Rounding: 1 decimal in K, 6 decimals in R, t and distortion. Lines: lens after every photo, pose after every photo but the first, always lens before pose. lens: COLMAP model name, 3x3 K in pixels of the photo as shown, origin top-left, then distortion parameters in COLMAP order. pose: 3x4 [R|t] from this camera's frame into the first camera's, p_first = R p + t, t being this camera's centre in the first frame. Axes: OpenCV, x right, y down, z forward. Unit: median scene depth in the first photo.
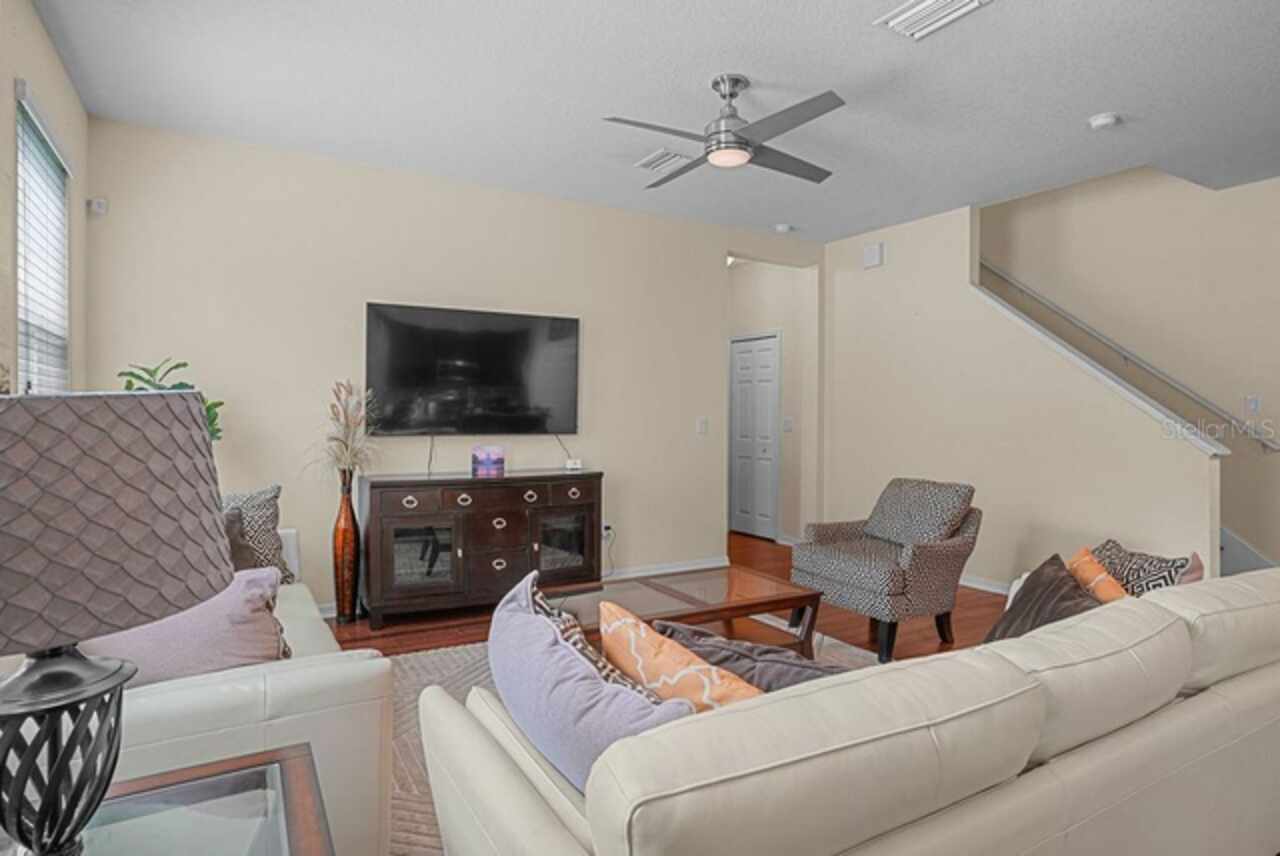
lens RADIAL K [[713.5, 0, 640.0], [0, 713.5, 428.0], [0, 0, 1]] dist [-0.003902, -0.000309]
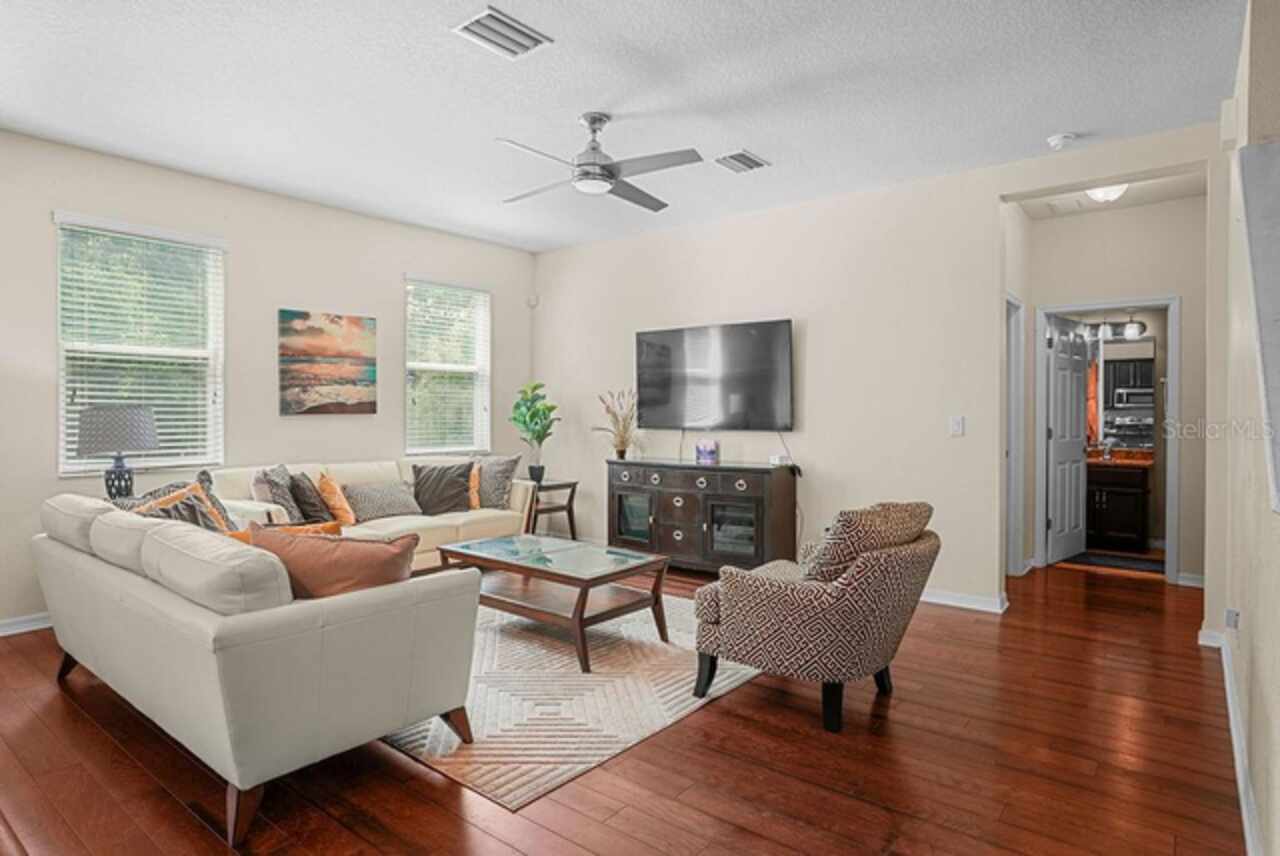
lens RADIAL K [[713.5, 0, 640.0], [0, 713.5, 428.0], [0, 0, 1]] dist [-0.003902, -0.000309]
pose [[0.355603, 0.017556, -0.934472, 0.878613], [-0.017426, 0.999774, 0.012152, -0.005950], [0.934475, 0.011963, 0.355828, 0.480274]]
